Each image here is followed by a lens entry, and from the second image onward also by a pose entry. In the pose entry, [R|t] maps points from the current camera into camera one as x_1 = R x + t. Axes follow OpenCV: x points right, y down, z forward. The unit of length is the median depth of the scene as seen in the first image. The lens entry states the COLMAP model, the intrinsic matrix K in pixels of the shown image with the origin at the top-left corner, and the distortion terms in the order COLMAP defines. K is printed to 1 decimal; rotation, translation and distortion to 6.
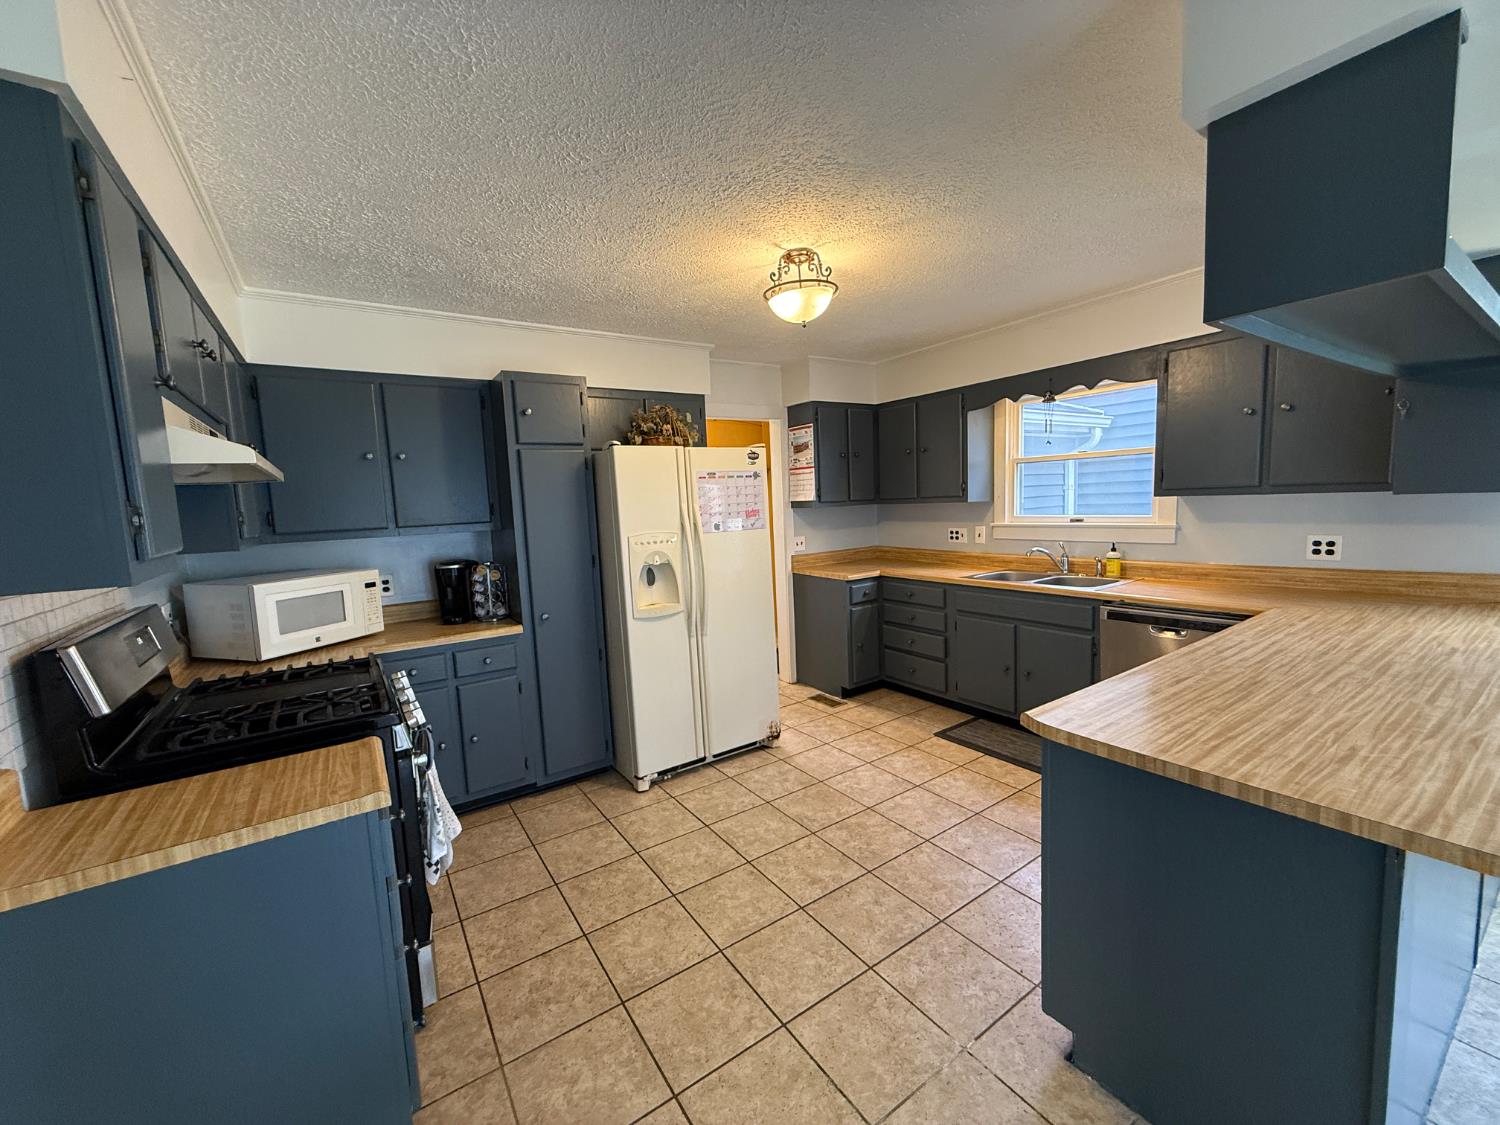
lens RADIAL K [[594.4, 0, 746.5], [0, 594.4, 564.3], [0, 0, 1]] dist [0.000274, -0.000360]
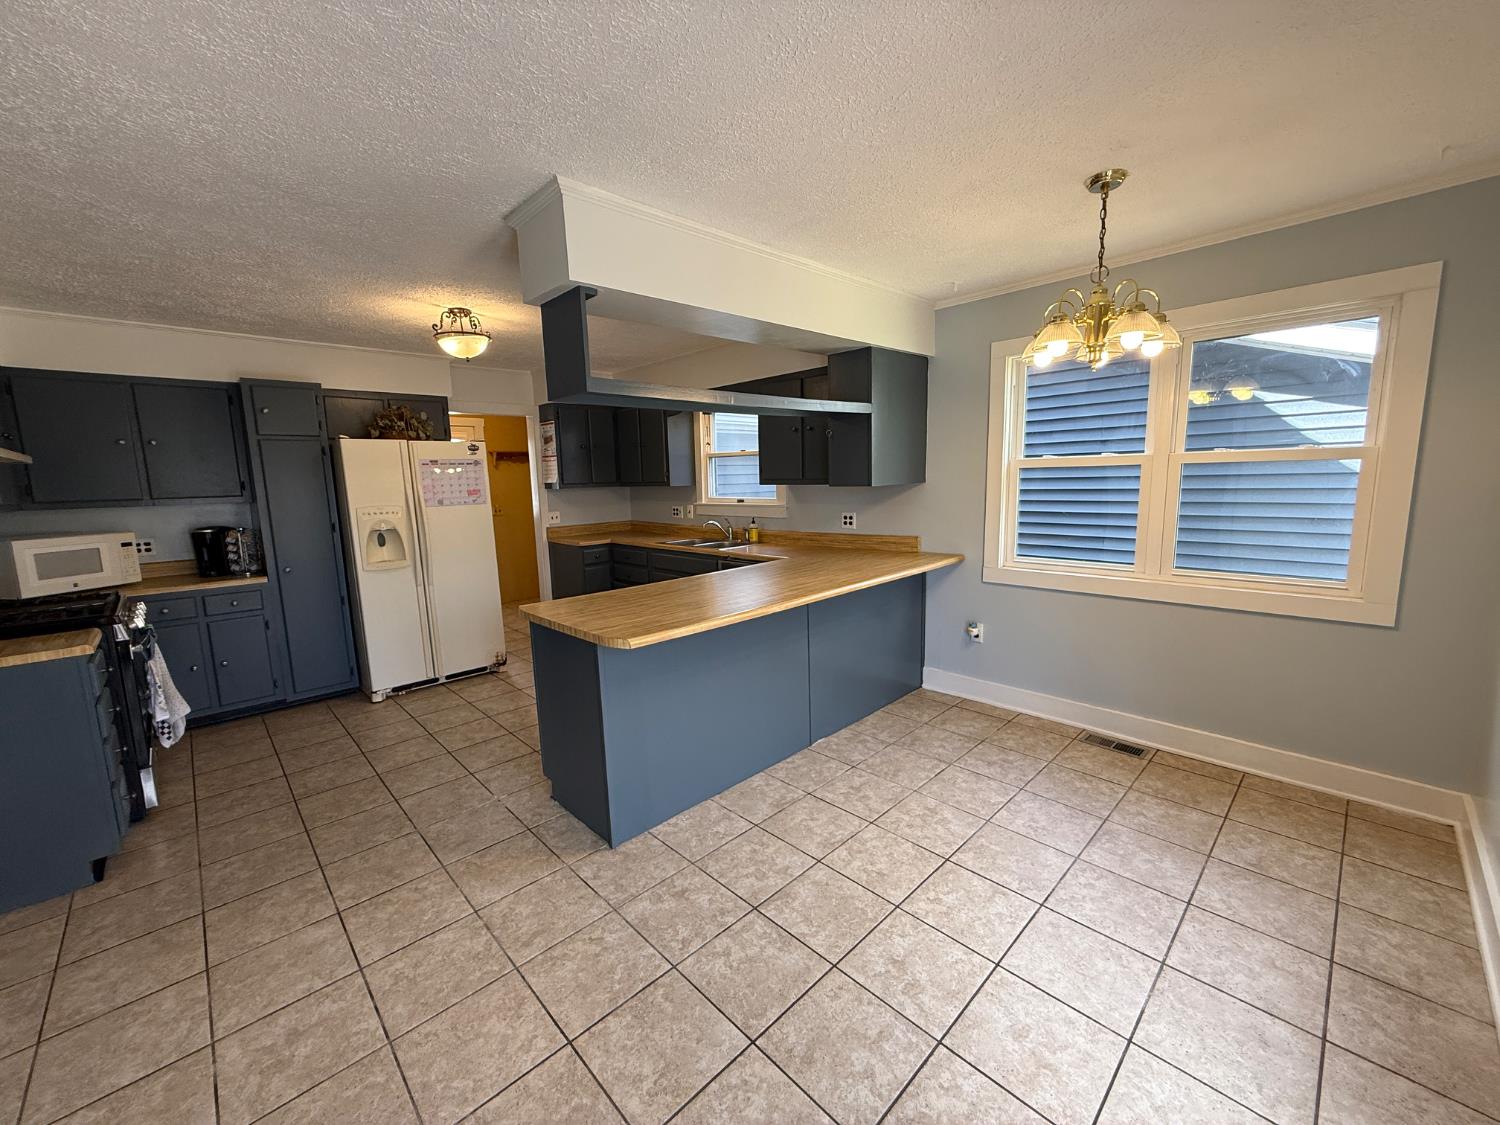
lens RADIAL K [[594.4, 0, 746.4], [0, 594.4, 564.3], [0, 0, 1]] dist [0.000274, -0.000360]
pose [[0.985016, -0.005600, 0.172372, 0.406585], [-0.000070, 0.999460, 0.032869, 0.032039], [-0.172463, -0.032388, 0.984483, -0.428996]]
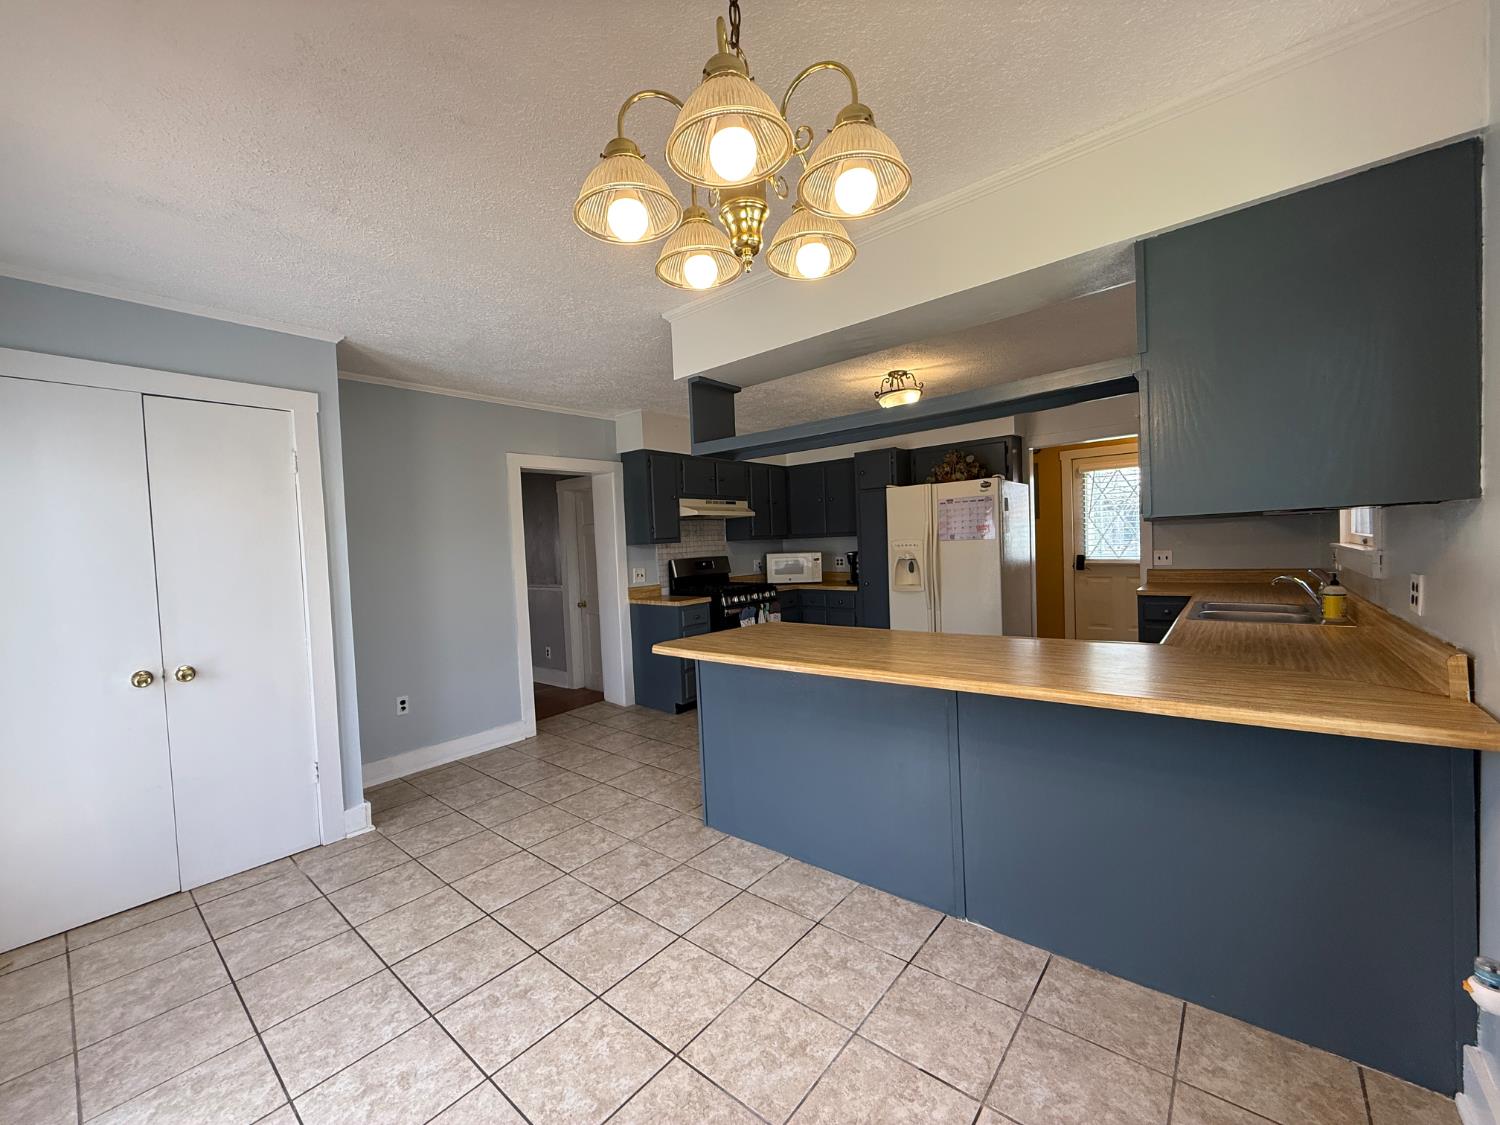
lens RADIAL K [[594.4, 0, 743.3], [0, 594.4, 568.8], [0, 0, 1]] dist [0.000274, -0.000360]
pose [[0.281187, 0.076555, -0.956594, 1.243519], [-0.076381, 0.995436, 0.057212, -0.031557], [0.956608, 0.056978, 0.285751, 0.117985]]
